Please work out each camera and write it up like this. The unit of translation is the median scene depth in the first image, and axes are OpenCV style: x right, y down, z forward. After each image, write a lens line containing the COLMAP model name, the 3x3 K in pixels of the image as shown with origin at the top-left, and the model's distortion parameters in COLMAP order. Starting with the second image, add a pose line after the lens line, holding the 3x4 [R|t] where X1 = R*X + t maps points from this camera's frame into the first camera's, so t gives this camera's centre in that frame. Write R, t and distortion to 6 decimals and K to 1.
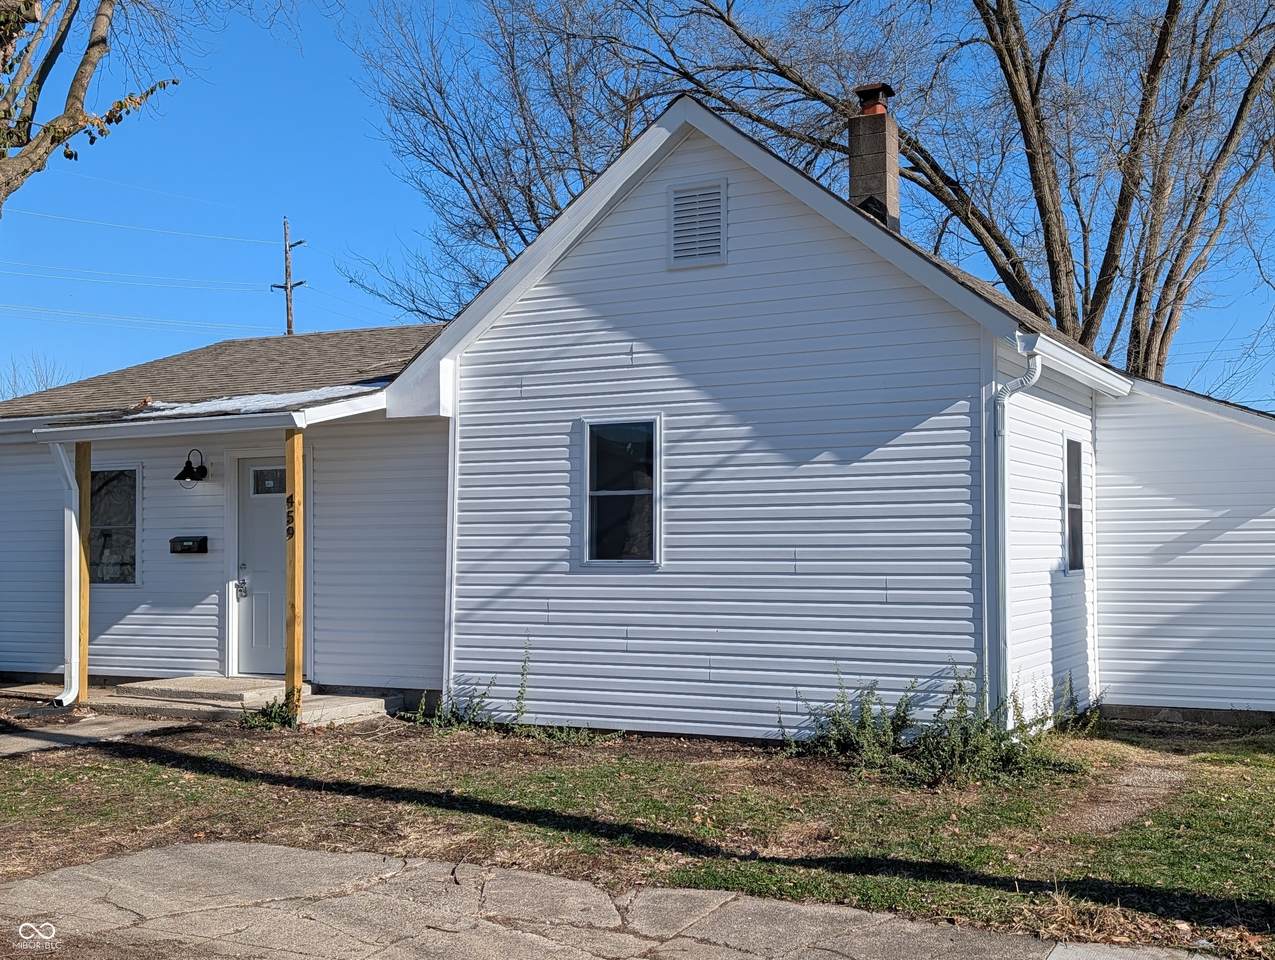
lens RADIAL K [[1351.0, 0, 638.8], [0, 1351.0, 481.5], [0, 0, 1]] dist [0.153371, -0.408543]
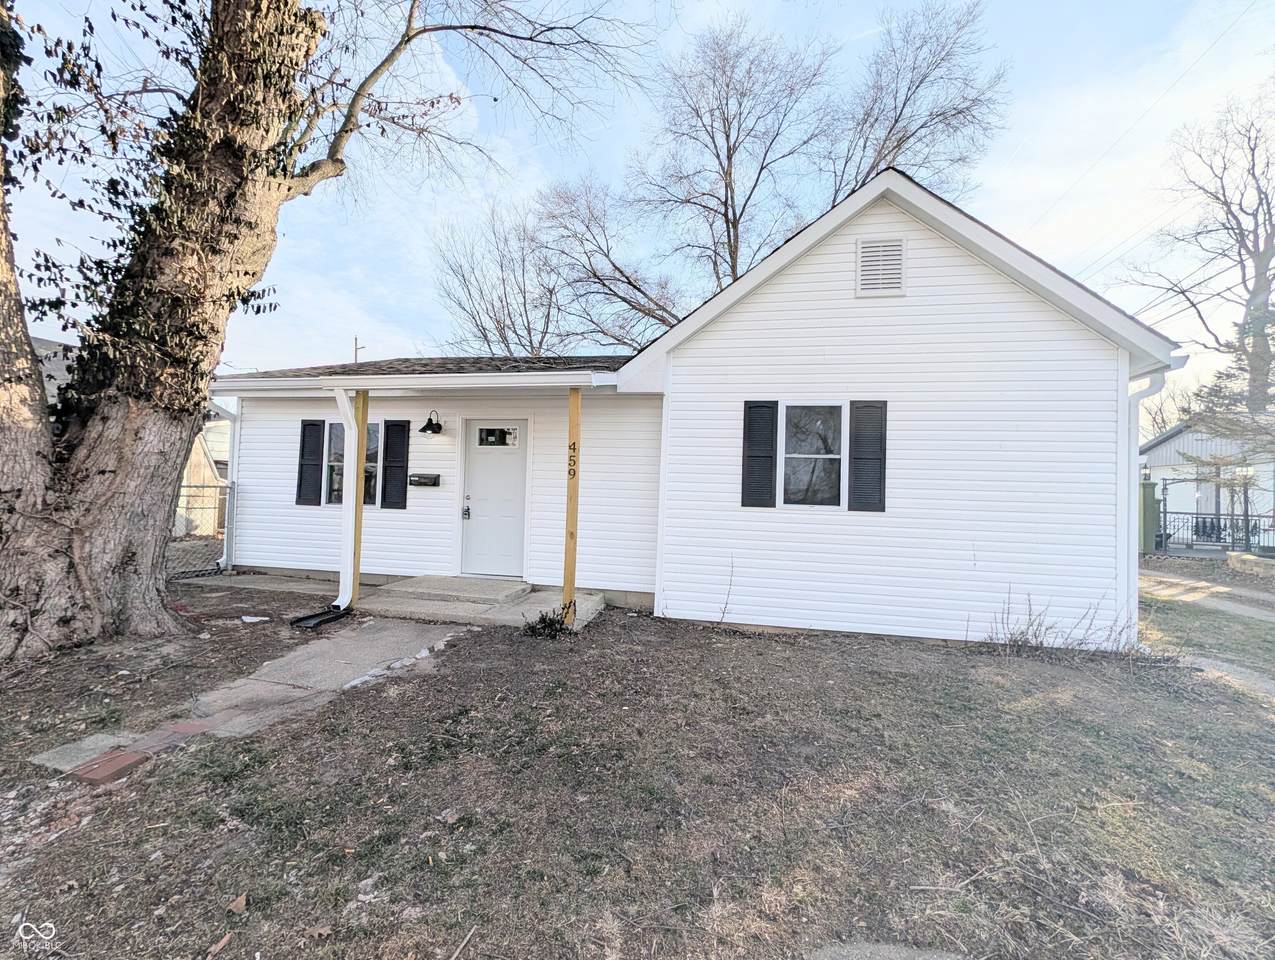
lens RADIAL K [[505.5, 0, 637.5], [0, 505.5, 480.0], [0, 0, 1]] dist [0.001068, 0.000125]
pose [[0.958406, 0.045138, 0.281816, -0.320531], [-0.051435, 0.998564, 0.014981, 0.033300], [-0.280735, -0.028854, 0.959352, 0.542516]]
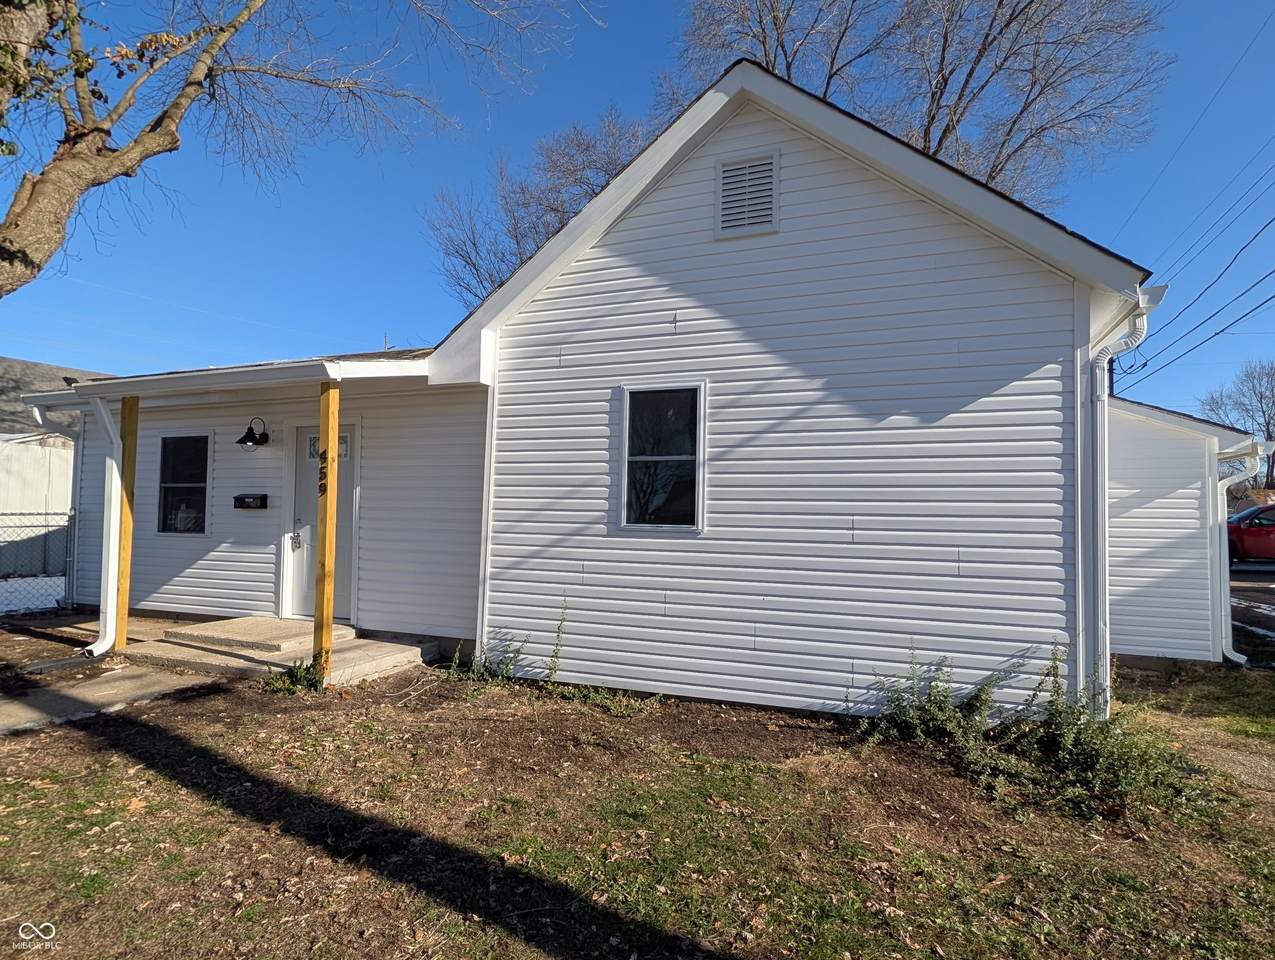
lens RADIAL K [[648.6, 0, 637.5], [0, 648.6, 480.0], [0, 0, 1]] dist [0.001099, 0.000123]
pose [[0.992933, 0.026420, 0.115701, -0.085005], [-0.026272, 0.999651, -0.002805, 0.025827], [-0.115734, -0.000254, 0.993280, 0.506501]]
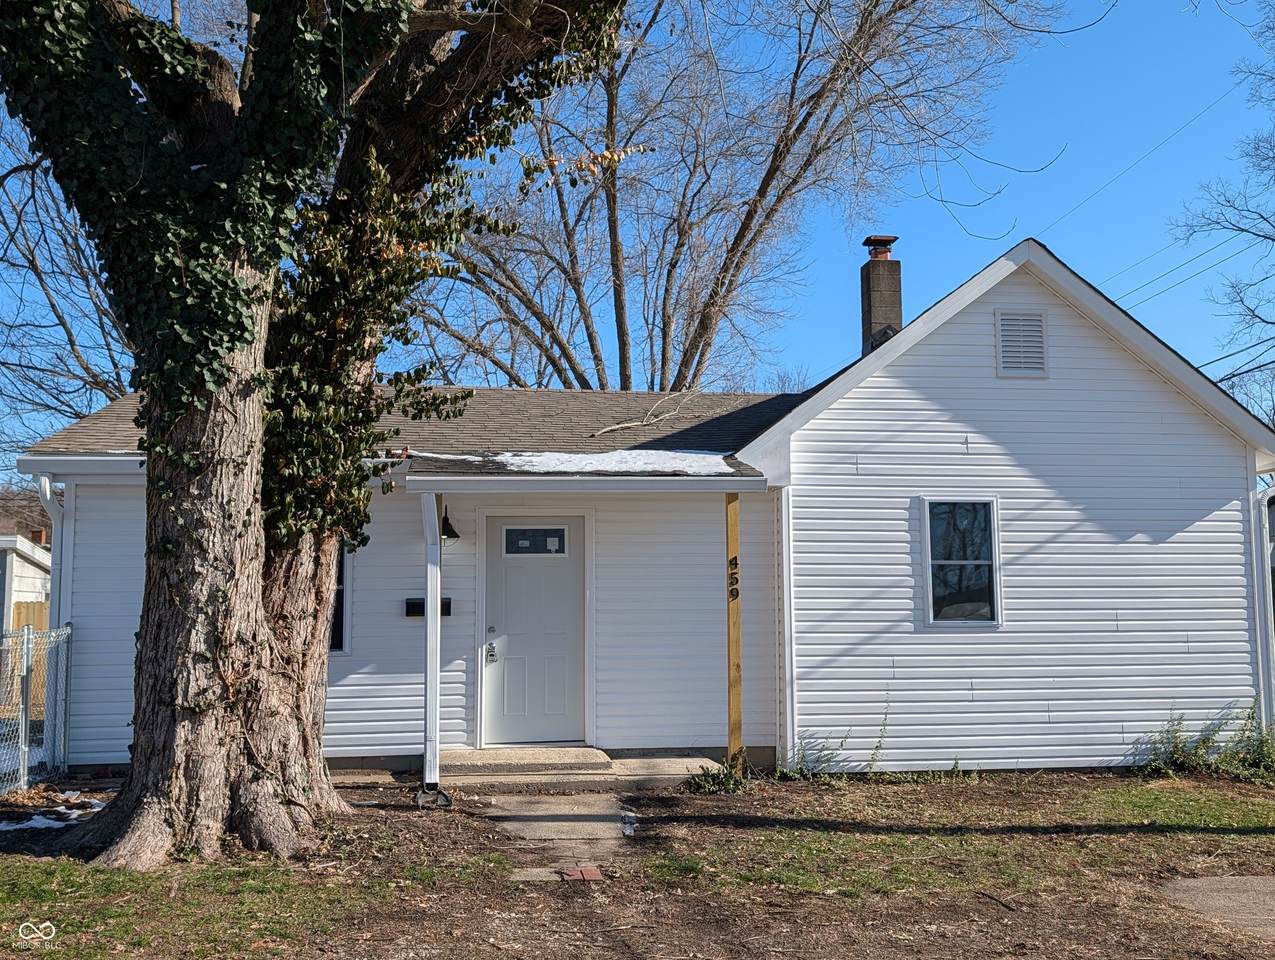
lens RADIAL K [[1203.5, 0, 637.5], [0, 1203.5, 480.0], [0, 0, 1]] dist [0.092854, -0.197240]
pose [[0.826261, 0.061355, 0.559935, -0.807682], [-0.025128, 0.997075, -0.072175, 0.019242], [-0.562726, 0.045566, 0.825387, 0.290387]]
